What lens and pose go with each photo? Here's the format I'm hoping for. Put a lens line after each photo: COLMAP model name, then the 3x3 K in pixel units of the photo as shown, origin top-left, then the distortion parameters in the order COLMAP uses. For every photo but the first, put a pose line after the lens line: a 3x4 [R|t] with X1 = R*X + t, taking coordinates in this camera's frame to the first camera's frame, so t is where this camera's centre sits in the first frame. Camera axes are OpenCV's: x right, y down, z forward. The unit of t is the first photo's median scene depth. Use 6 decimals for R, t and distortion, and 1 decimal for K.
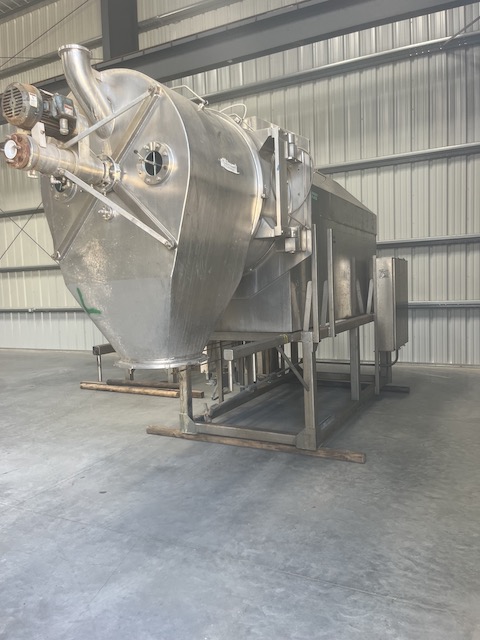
lens RADIAL K [[490.3, 0, 240.0], [0, 490.3, 320.0], [0, 0, 1]] dist [0.065120, -0.101739]
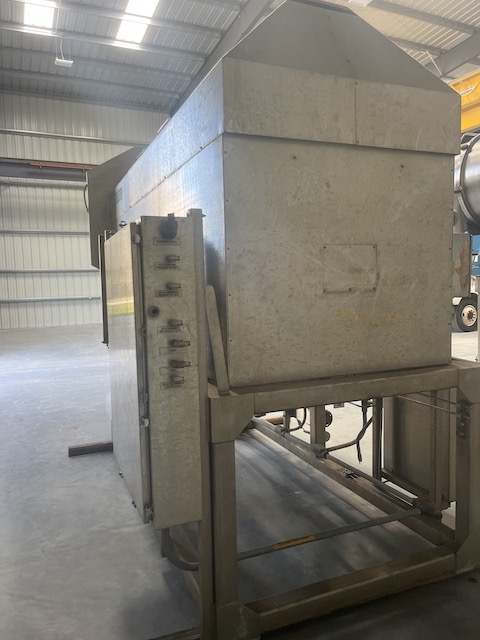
lens RADIAL K [[490.3, 0, 240.0], [0, 490.3, 320.0], [0, 0, 1]] dist [0.065120, -0.101739]
pose [[-0.631632, 0.106295, -0.767947, 0.929279], [-0.010546, 0.989287, 0.145605, -0.193076], [0.775196, 0.100067, -0.623744, 2.203483]]
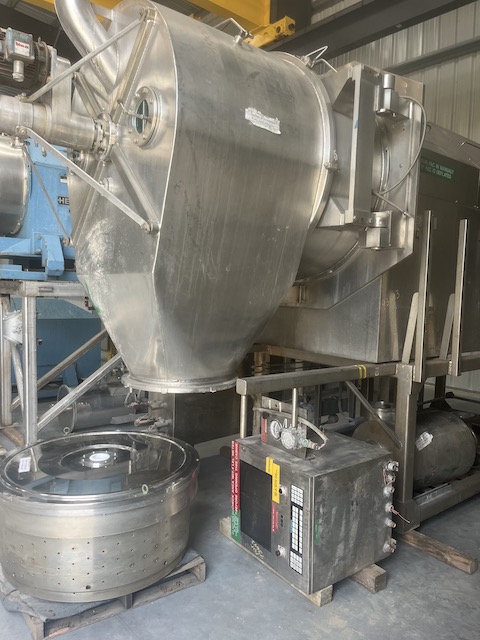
lens RADIAL K [[490.3, 0, 240.0], [0, 490.3, 320.0], [0, 0, 1]] dist [0.065120, -0.101739]
pose [[0.919360, 0.095832, -0.381567, 0.209135], [-0.095473, 0.995233, 0.019921, -0.035166], [0.381657, 0.018114, 0.924126, 0.297806]]
